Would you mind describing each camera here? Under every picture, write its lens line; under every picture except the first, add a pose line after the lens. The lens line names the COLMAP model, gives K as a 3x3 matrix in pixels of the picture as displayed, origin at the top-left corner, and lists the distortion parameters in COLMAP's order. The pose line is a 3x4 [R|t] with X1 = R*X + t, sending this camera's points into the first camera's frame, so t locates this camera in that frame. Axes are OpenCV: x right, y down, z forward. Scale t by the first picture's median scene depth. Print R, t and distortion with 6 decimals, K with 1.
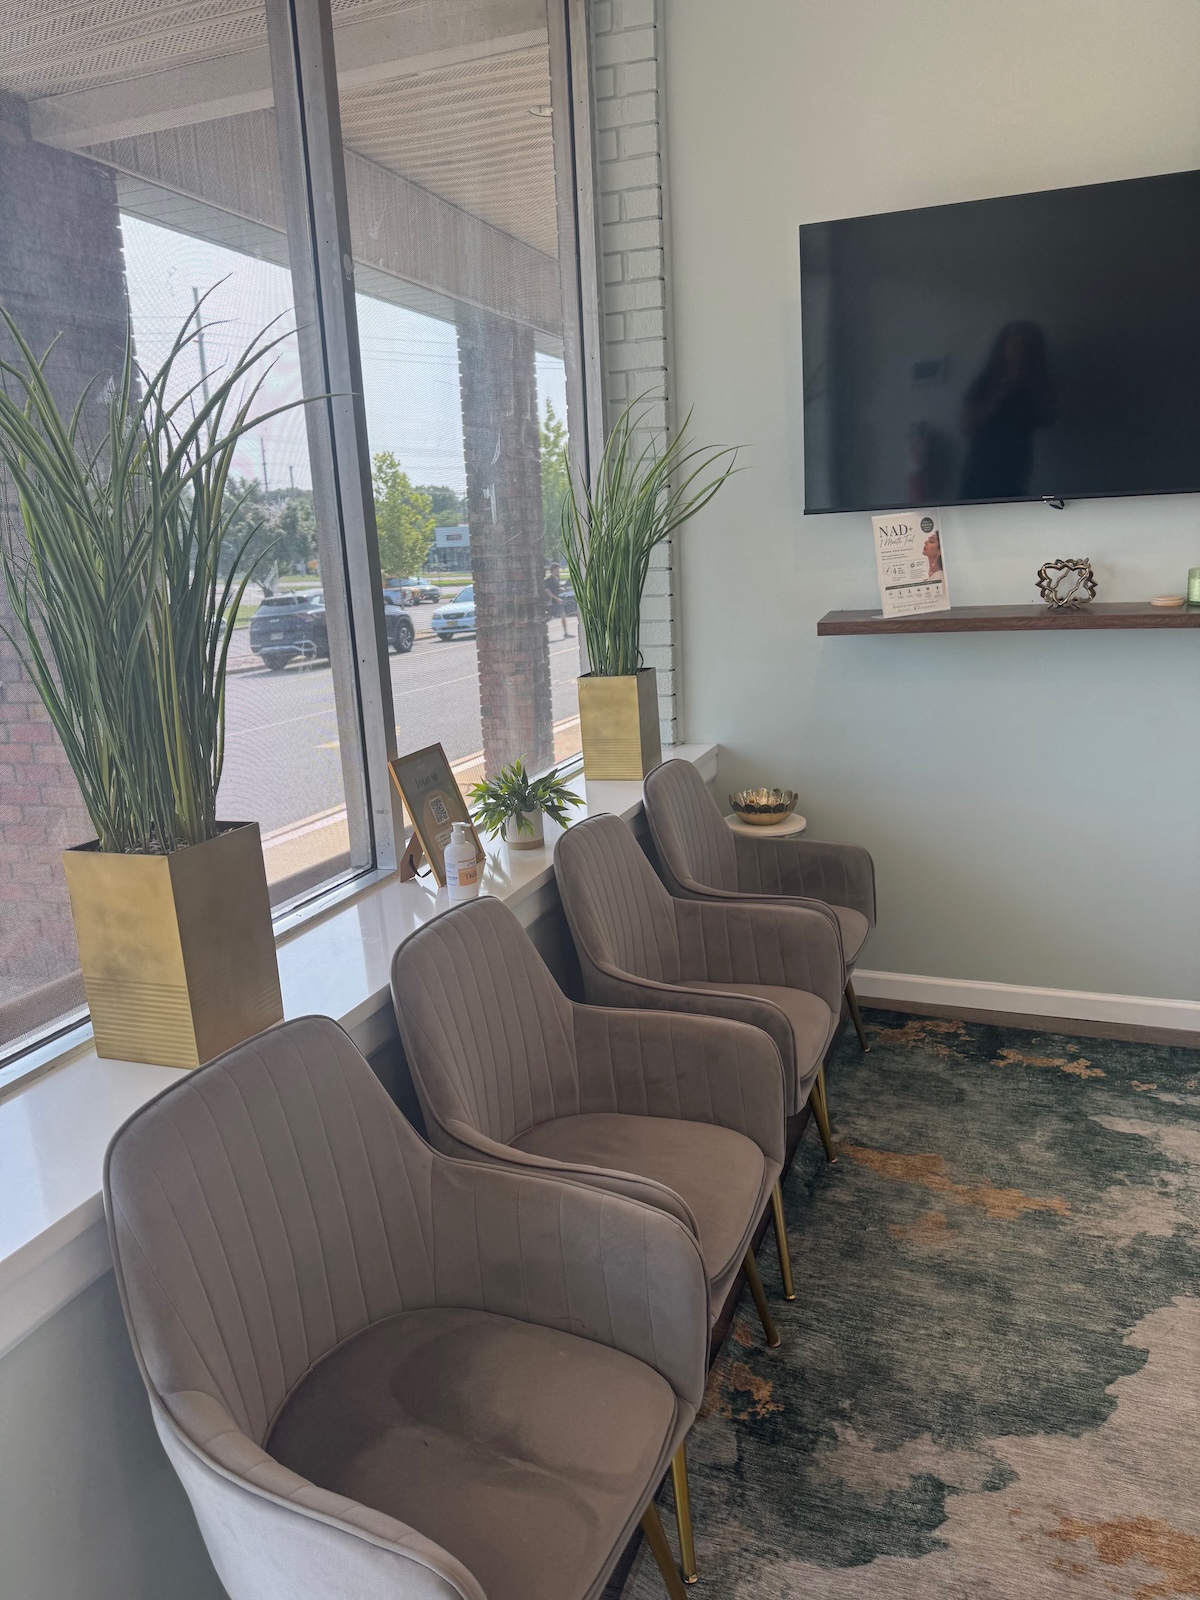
lens RADIAL K [[1149.6, 0, 599.8], [0, 1149.6, 796.6], [0, 0, 1]] dist [0.030047, -0.022988]
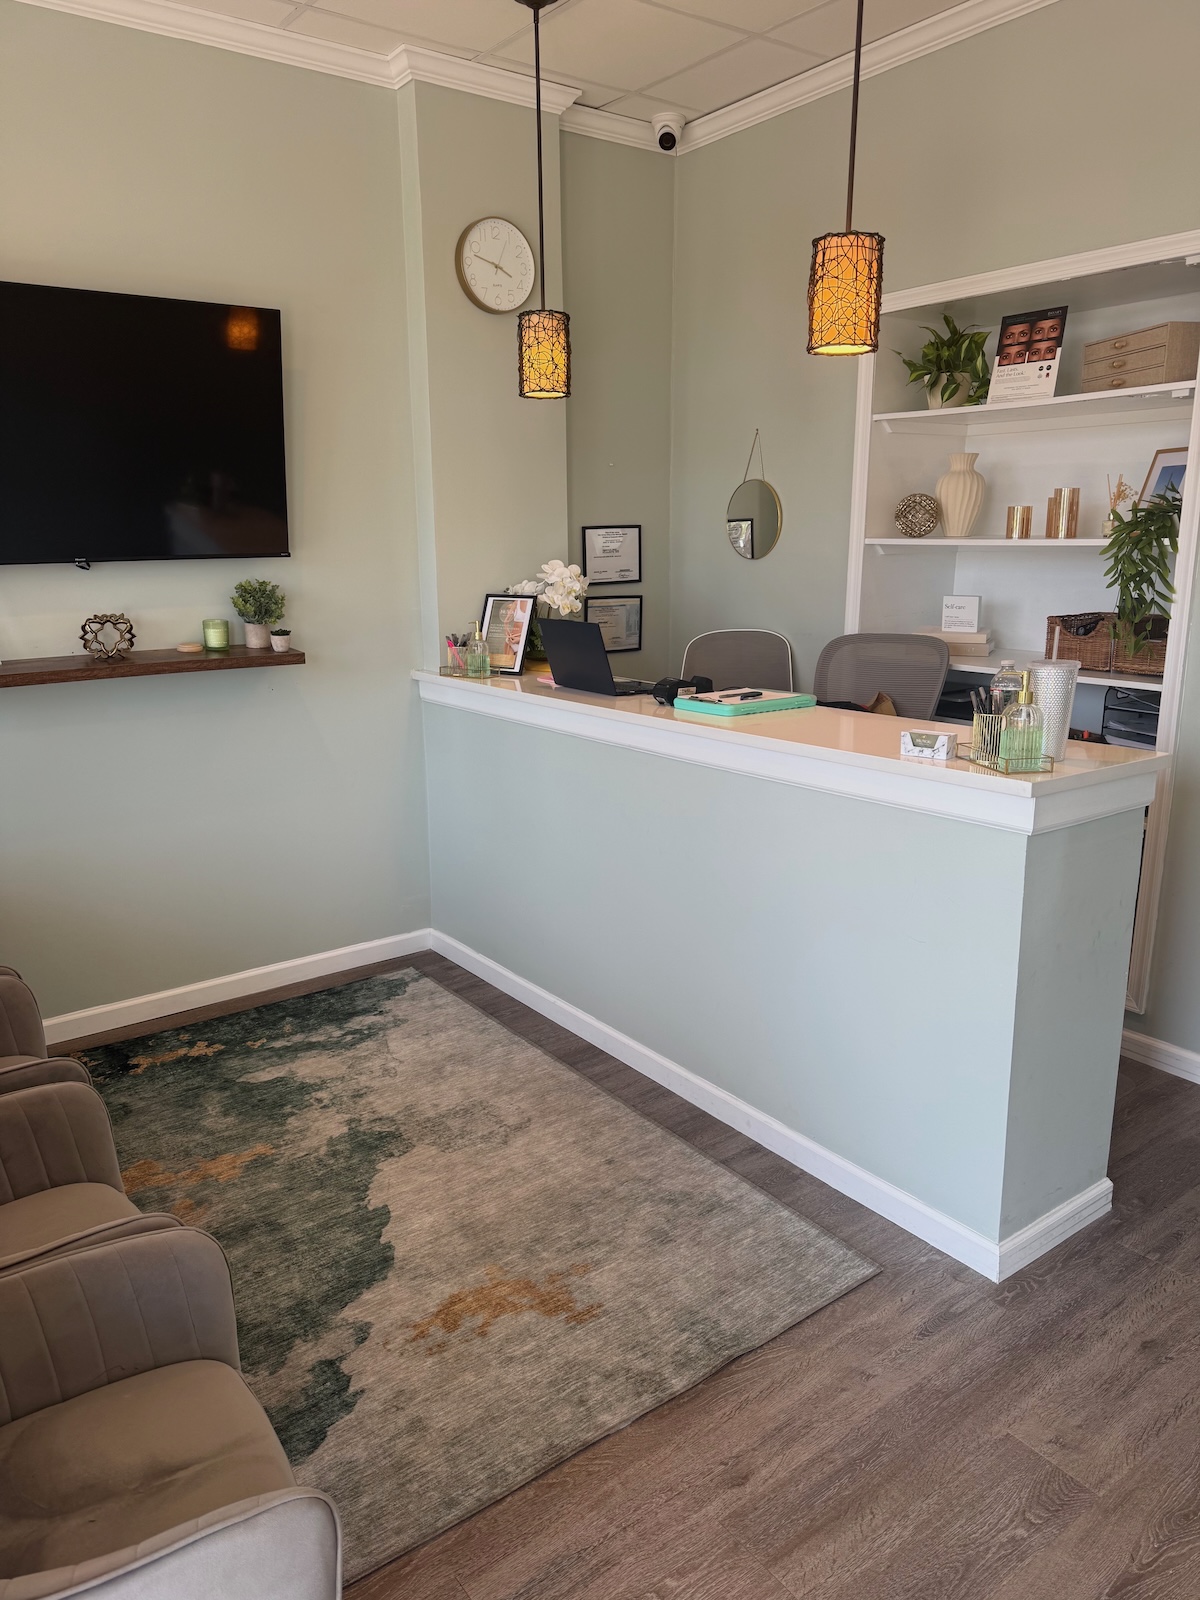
lens RADIAL K [[1149.6, 0, 597.1], [0, 1149.6, 801.6], [0, 0, 1]] dist [0.030047, -0.022988]
pose [[0.547321, -0.163700, 0.820757, -0.351872], [0.175105, 0.981378, 0.078966, -0.039917], [-0.818399, 0.100499, 0.565794, -0.009362]]
